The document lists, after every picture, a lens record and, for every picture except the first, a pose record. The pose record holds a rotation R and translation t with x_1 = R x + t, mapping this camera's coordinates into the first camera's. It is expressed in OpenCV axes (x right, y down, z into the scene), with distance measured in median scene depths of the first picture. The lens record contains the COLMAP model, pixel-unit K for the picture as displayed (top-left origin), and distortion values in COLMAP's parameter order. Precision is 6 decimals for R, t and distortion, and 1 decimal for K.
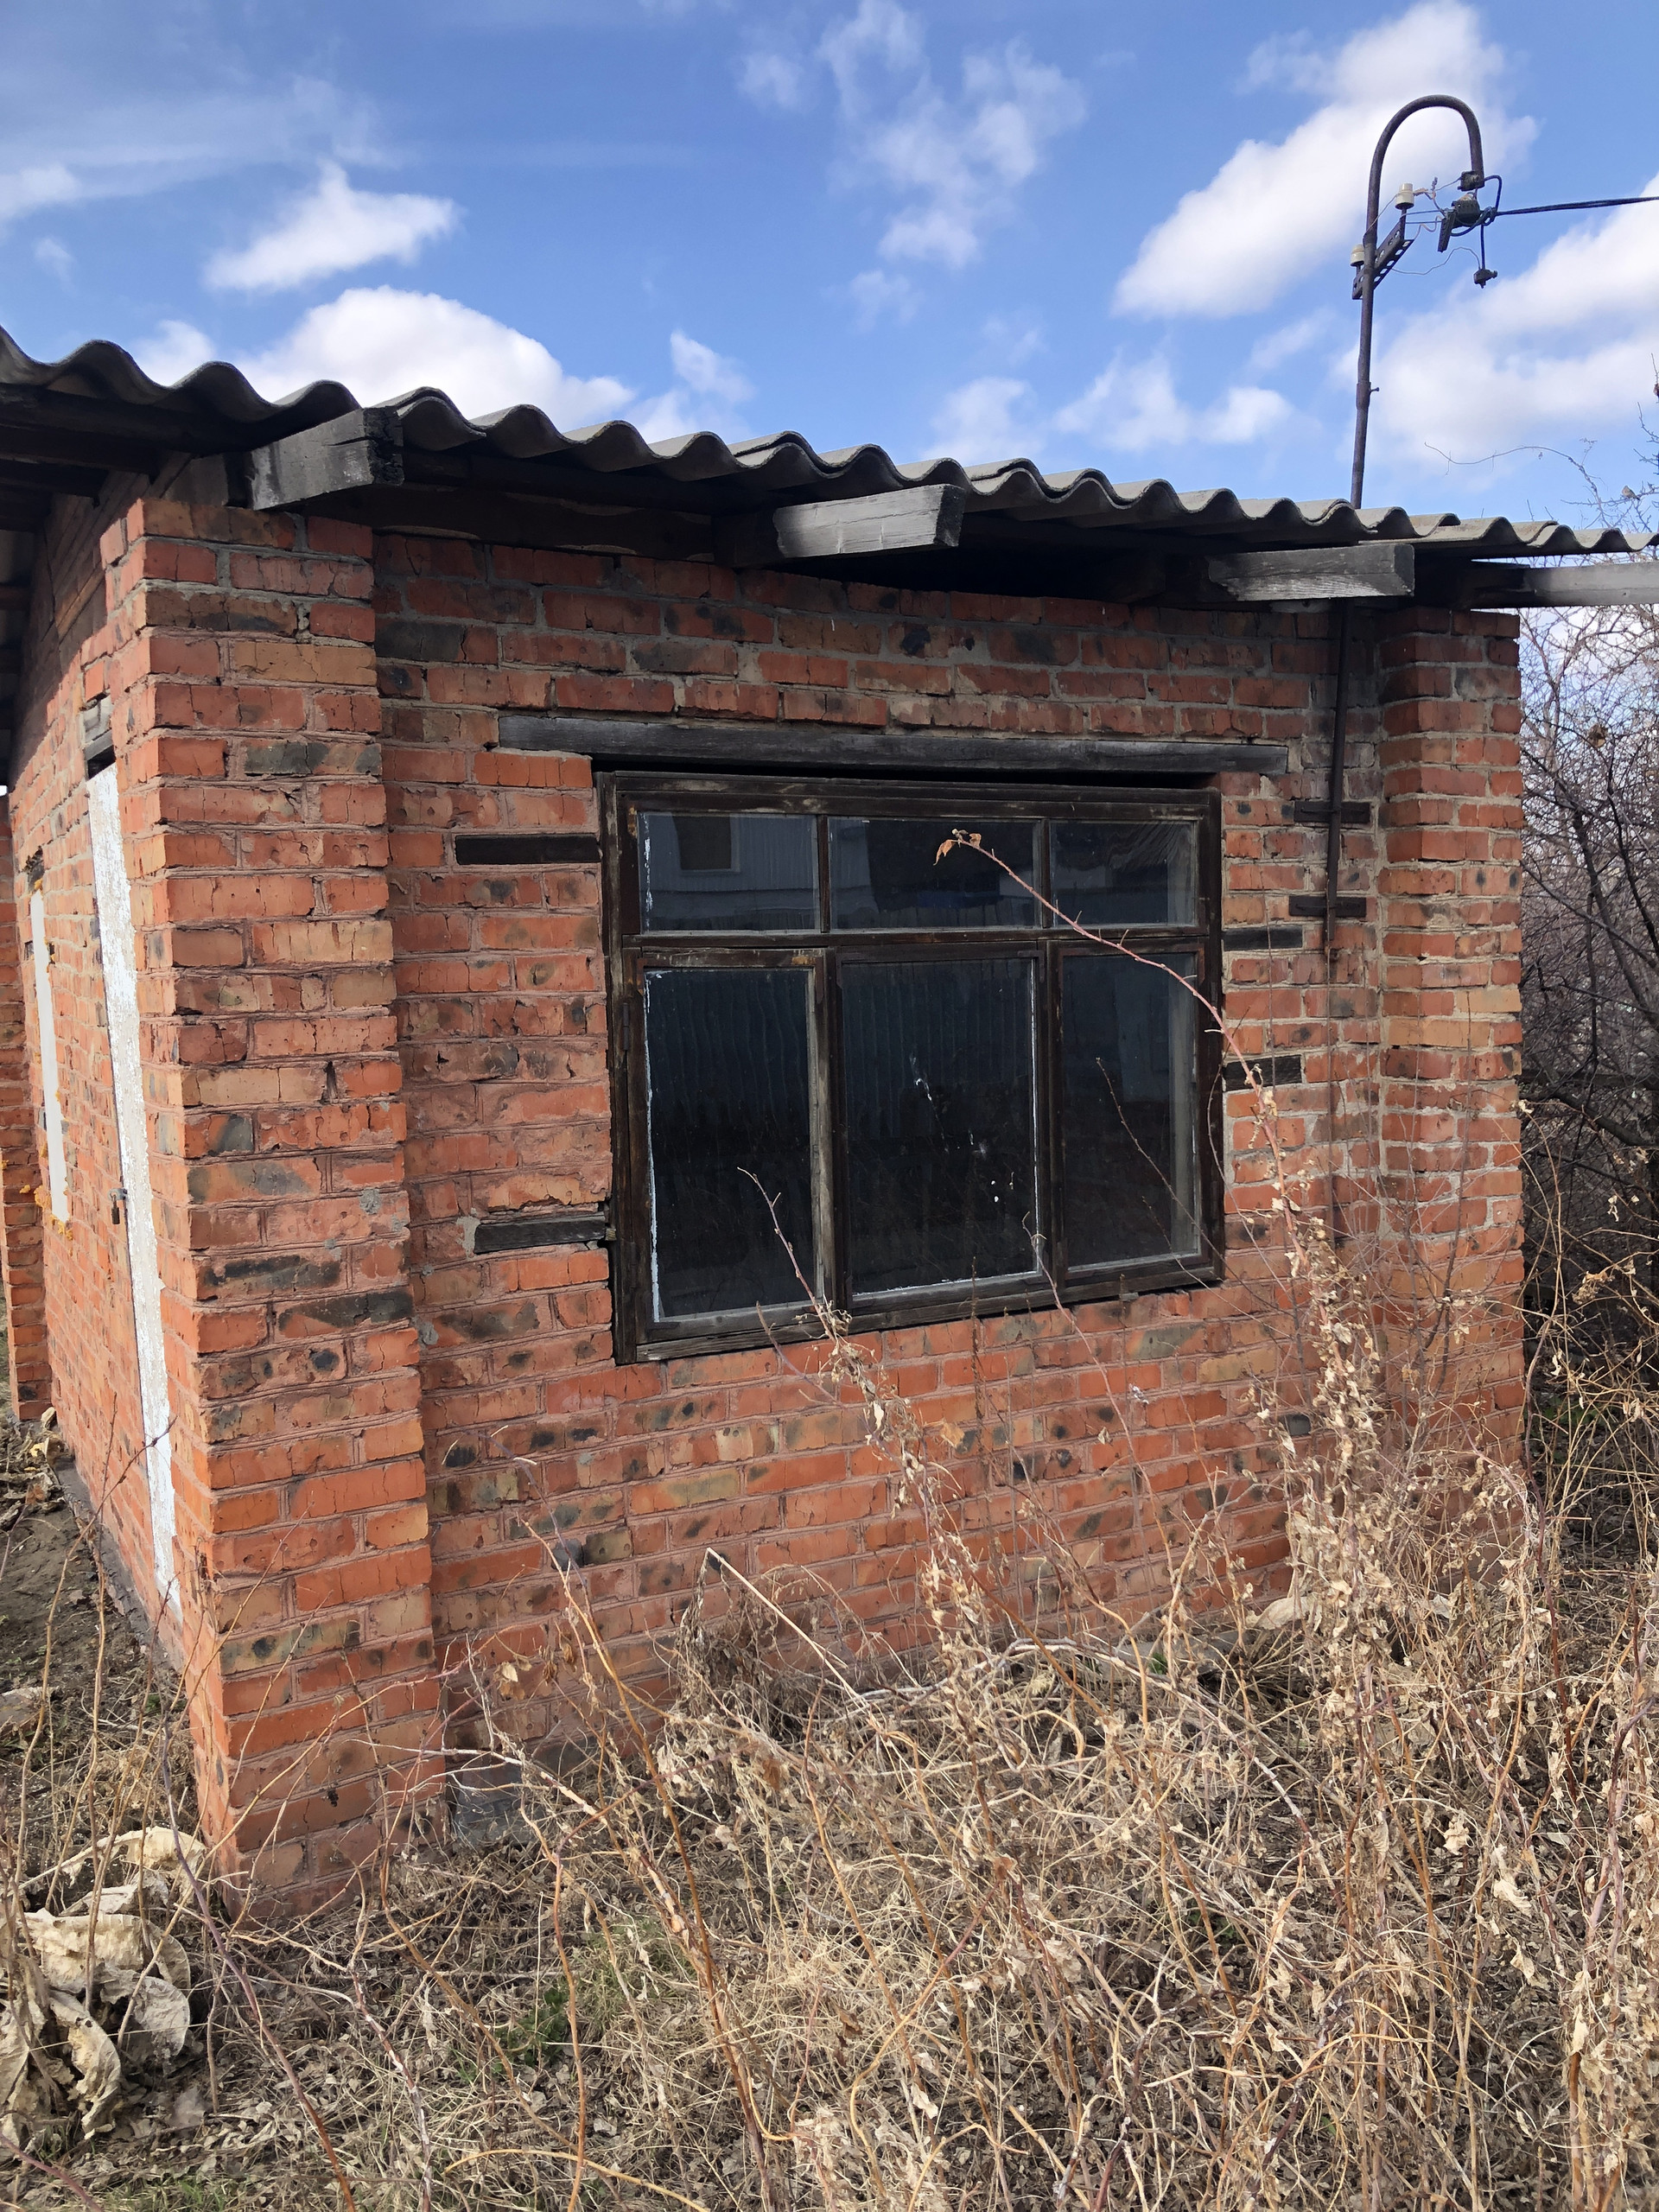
lens RADIAL K [[1770.5, 0, 834.0], [0, 1770.5, 1096.1], [0, 0, 1]] dist [0.067589, -0.015226]
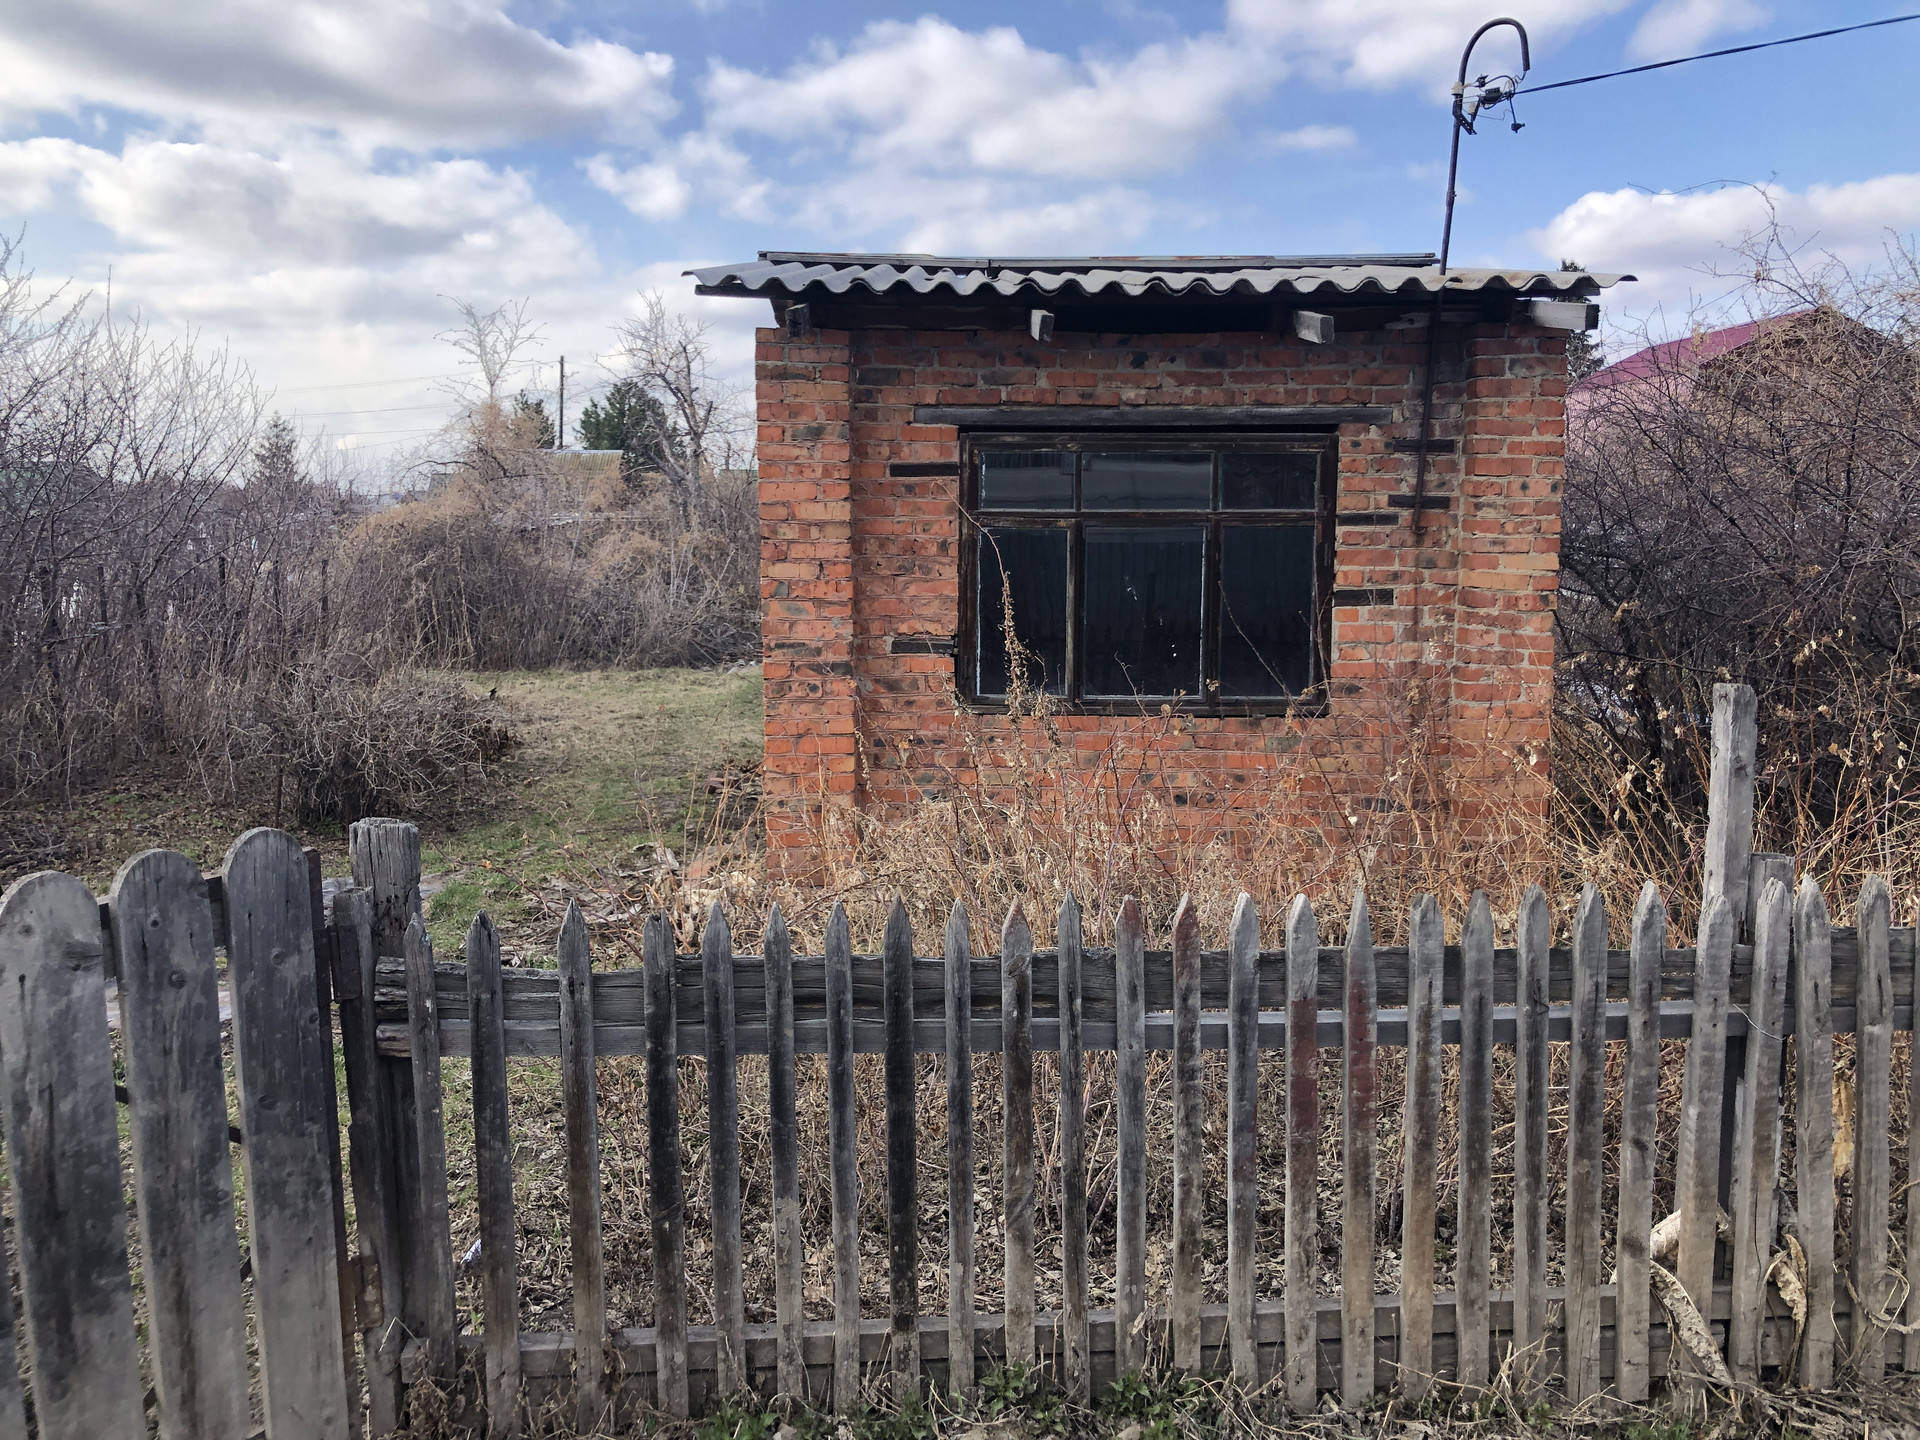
lens RADIAL K [[1536.8, 0, 958.8], [0, 1536.8, 717.1], [0, 0, 1]] dist [0.067589, -0.015226]
pose [[0.885716, 0.087134, -0.455977, 0.667699], [-0.063005, 0.995702, 0.067887, 0.028892], [0.459932, -0.031400, 0.887399, -0.590607]]
